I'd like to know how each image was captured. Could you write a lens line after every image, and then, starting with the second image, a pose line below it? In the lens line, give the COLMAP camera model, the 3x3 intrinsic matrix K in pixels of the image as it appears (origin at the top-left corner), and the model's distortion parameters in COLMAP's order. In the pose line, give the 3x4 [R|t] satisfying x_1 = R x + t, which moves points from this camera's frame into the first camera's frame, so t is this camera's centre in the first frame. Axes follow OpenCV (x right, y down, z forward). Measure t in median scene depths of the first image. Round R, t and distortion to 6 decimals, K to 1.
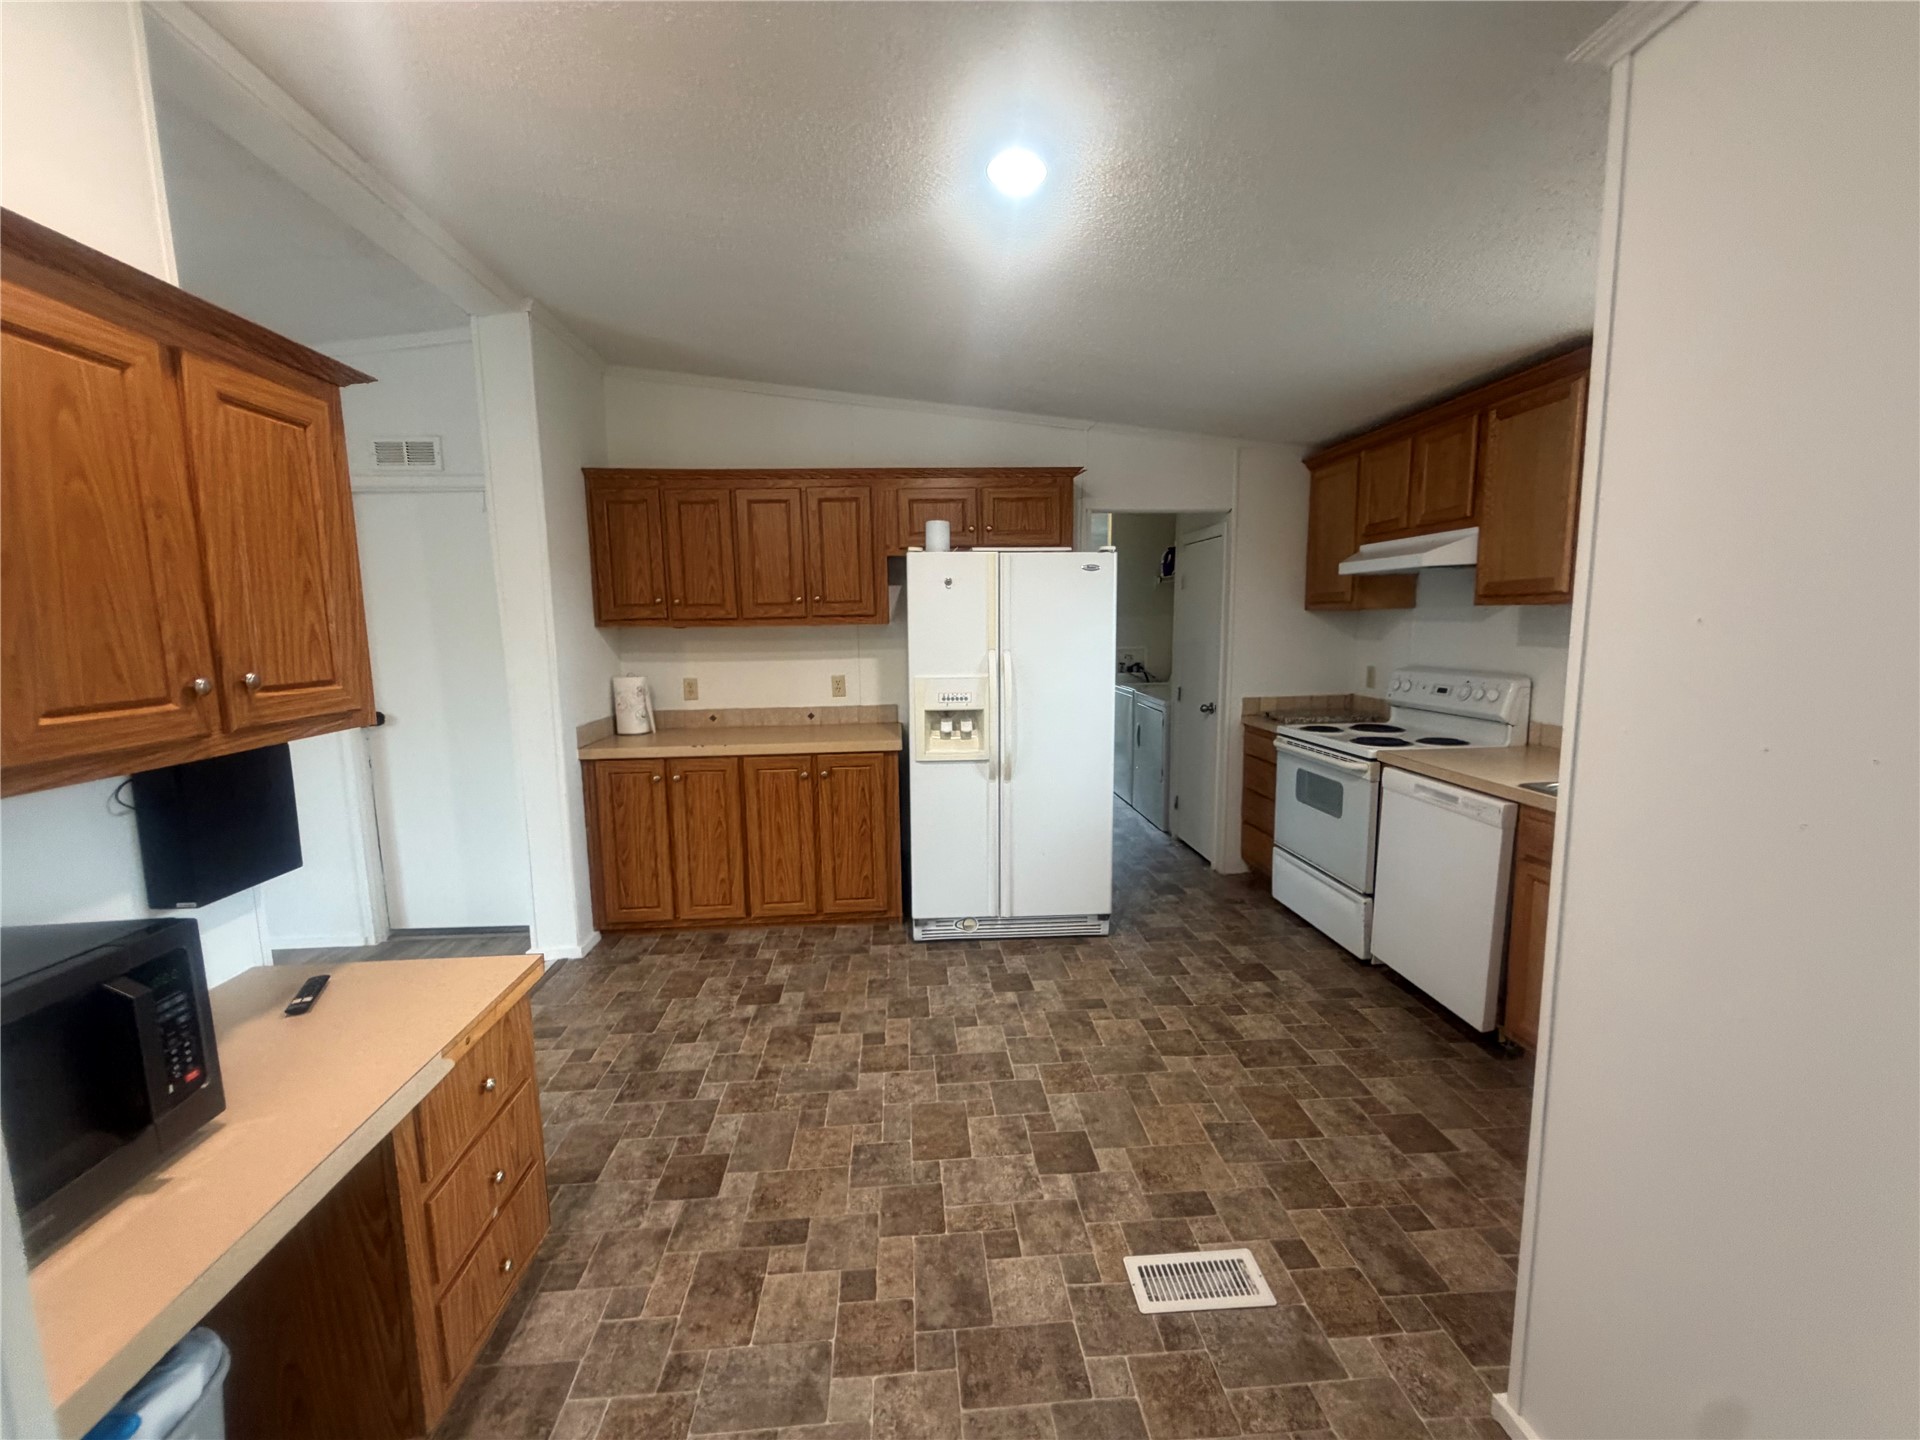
lens RADIAL K [[764.7, 0, 956.5], [0, 764.7, 719.8], [0, 0, 1]] dist [-0.000326, -0.000193]
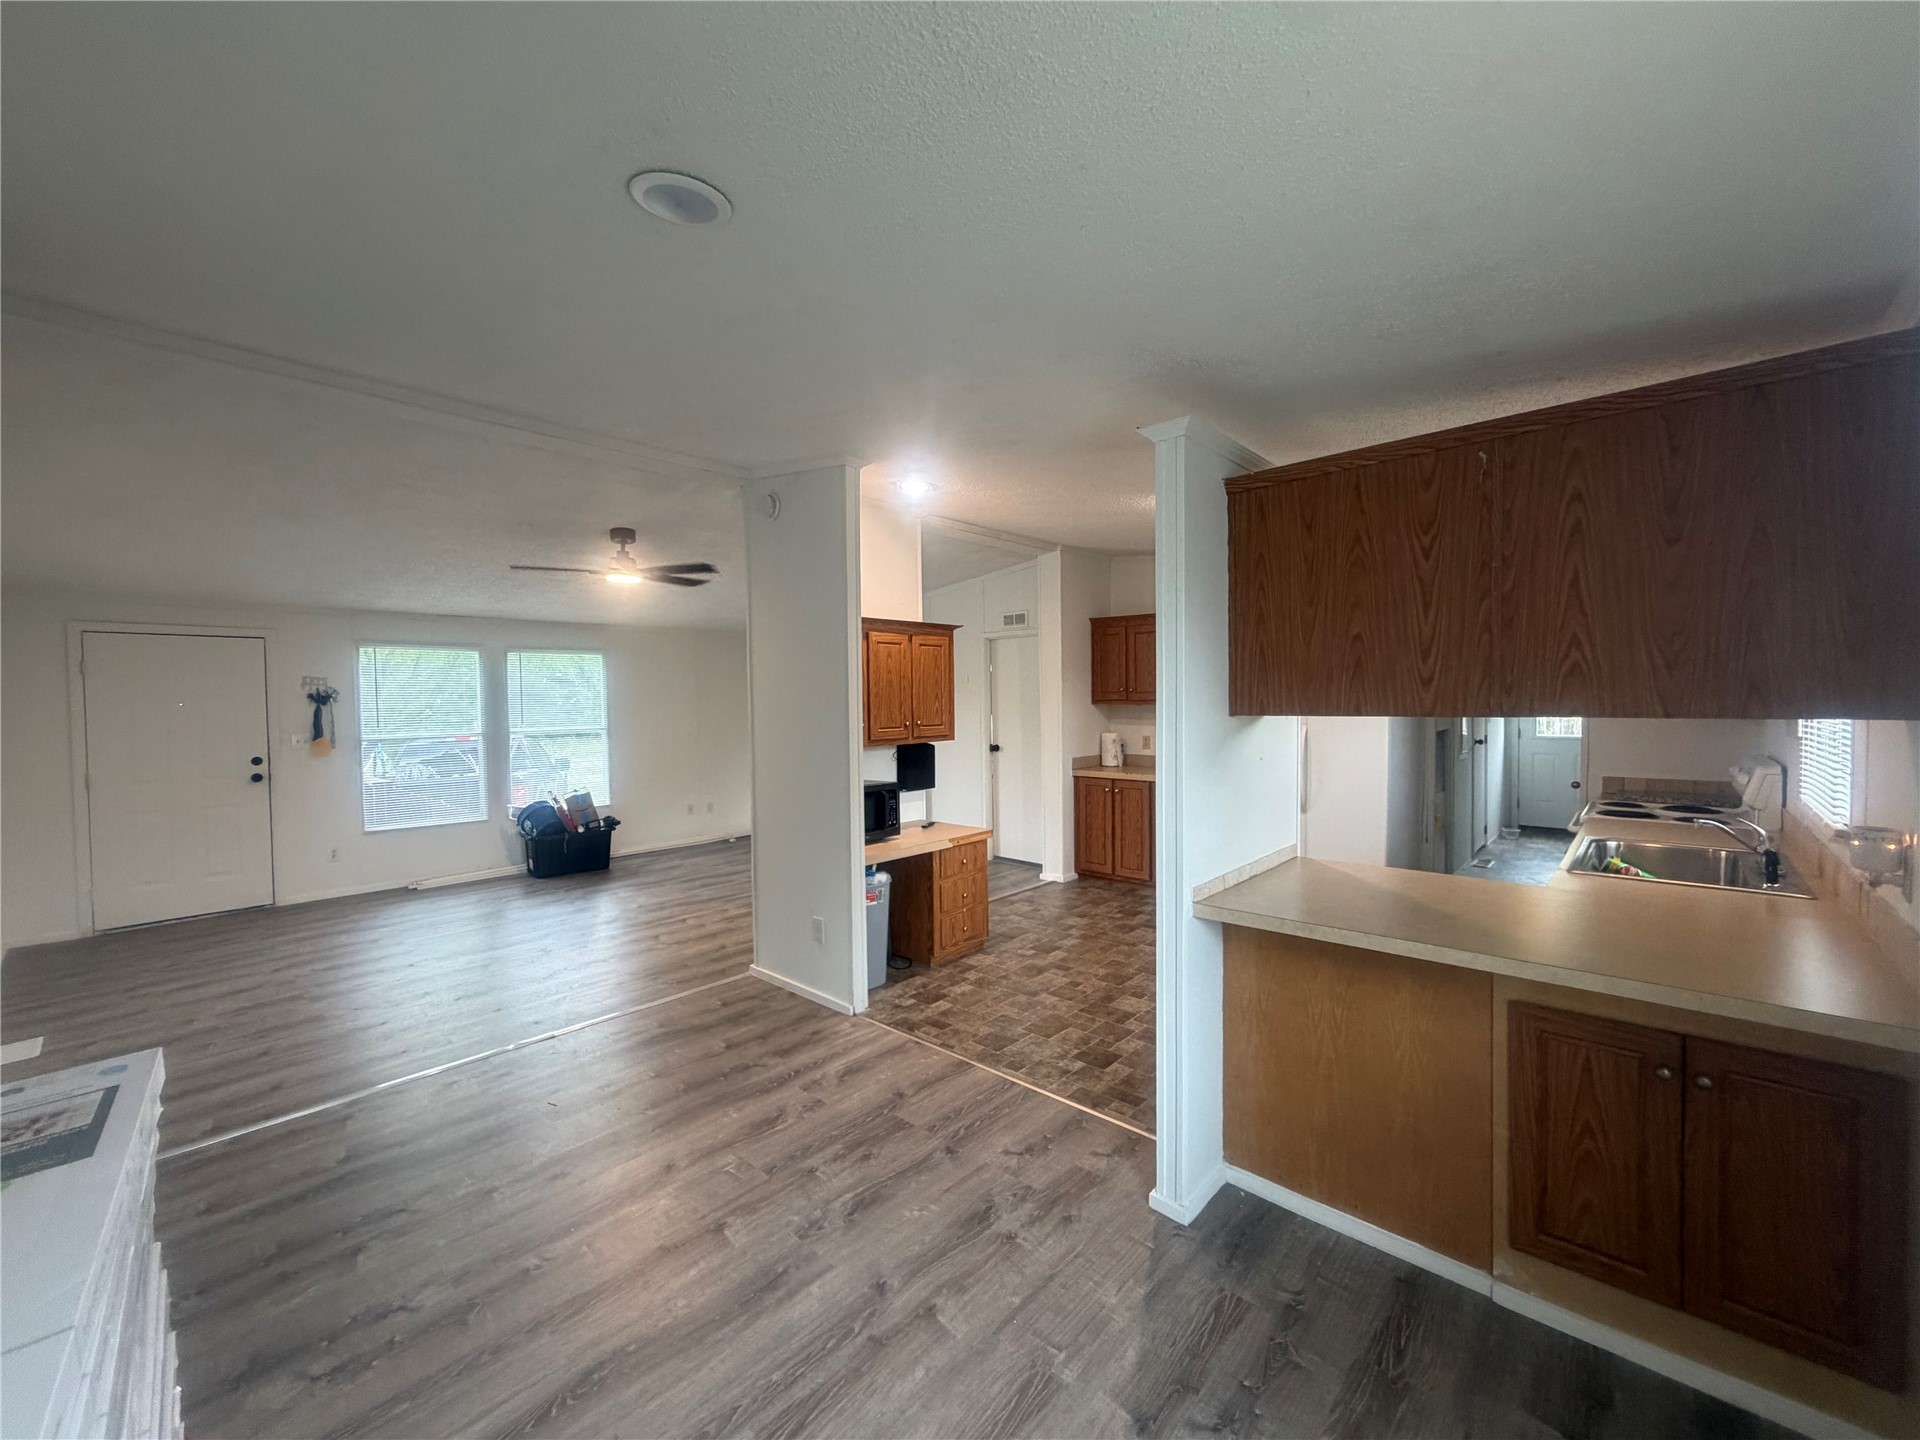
lens RADIAL K [[764.7, 0, 955.5], [0, 764.7, 721.1], [0, 0, 1]] dist [-0.000326, -0.000193]
pose [[0.683441, 0.026636, -0.729520, 0.687114], [-0.090281, 0.994746, -0.048258, 0.036999], [0.724402, 0.098843, 0.682255, -0.500758]]
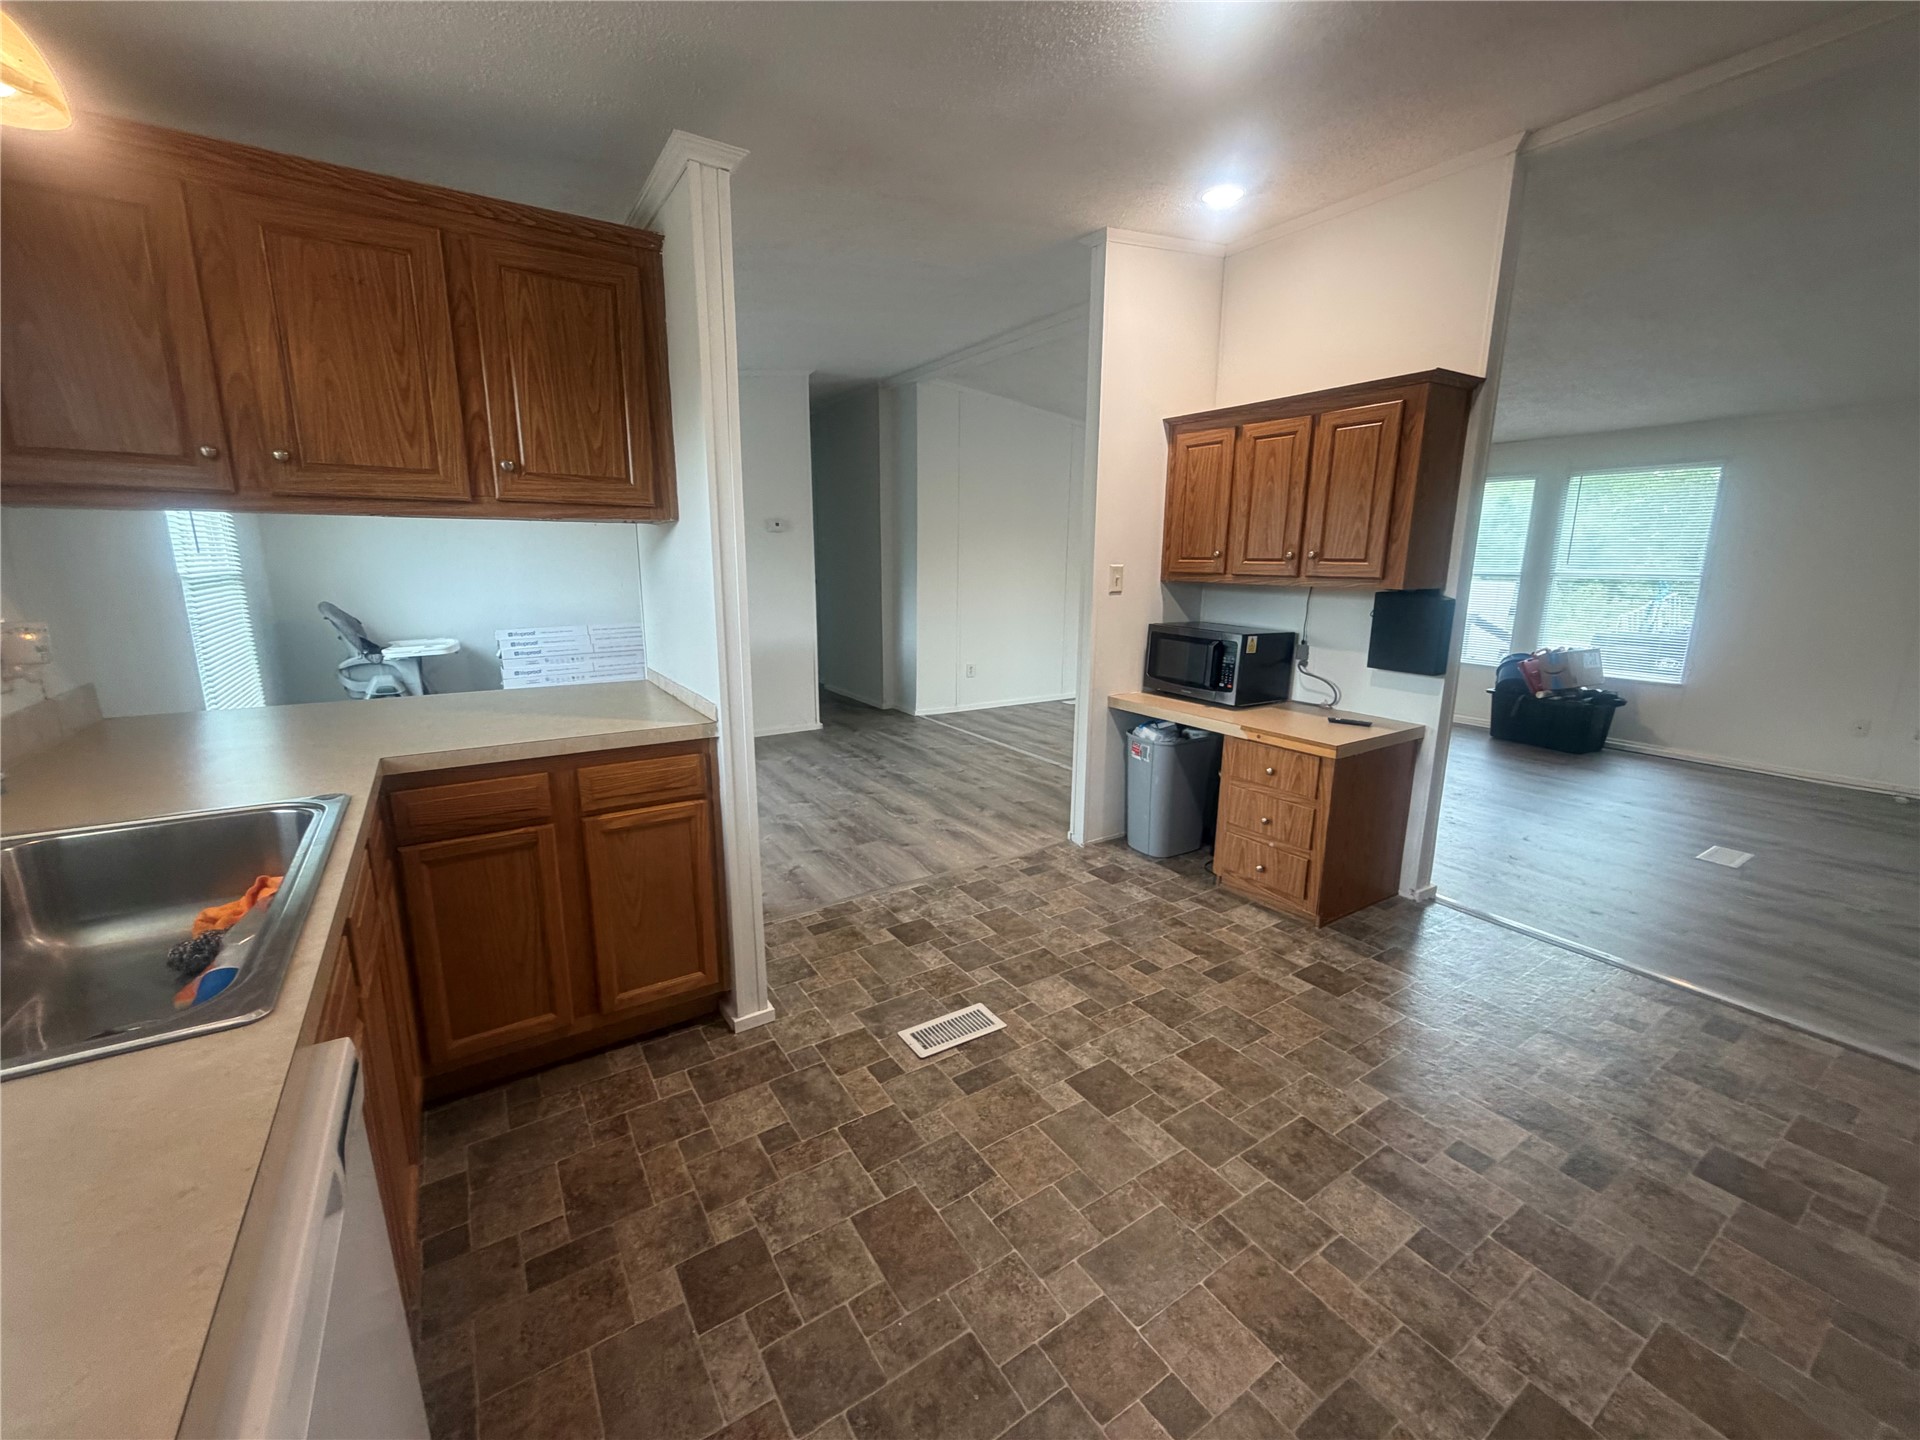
lens RADIAL K [[764.7, 0, 950.2], [0, 764.7, 716.6], [0, 0, 1]] dist [-0.000326, -0.000193]
pose [[-0.877308, 0.110735, -0.466979, 0.452041], [-0.052408, 0.945094, 0.322569, -0.109073], [0.477059, 0.307465, -0.823335, 0.988536]]
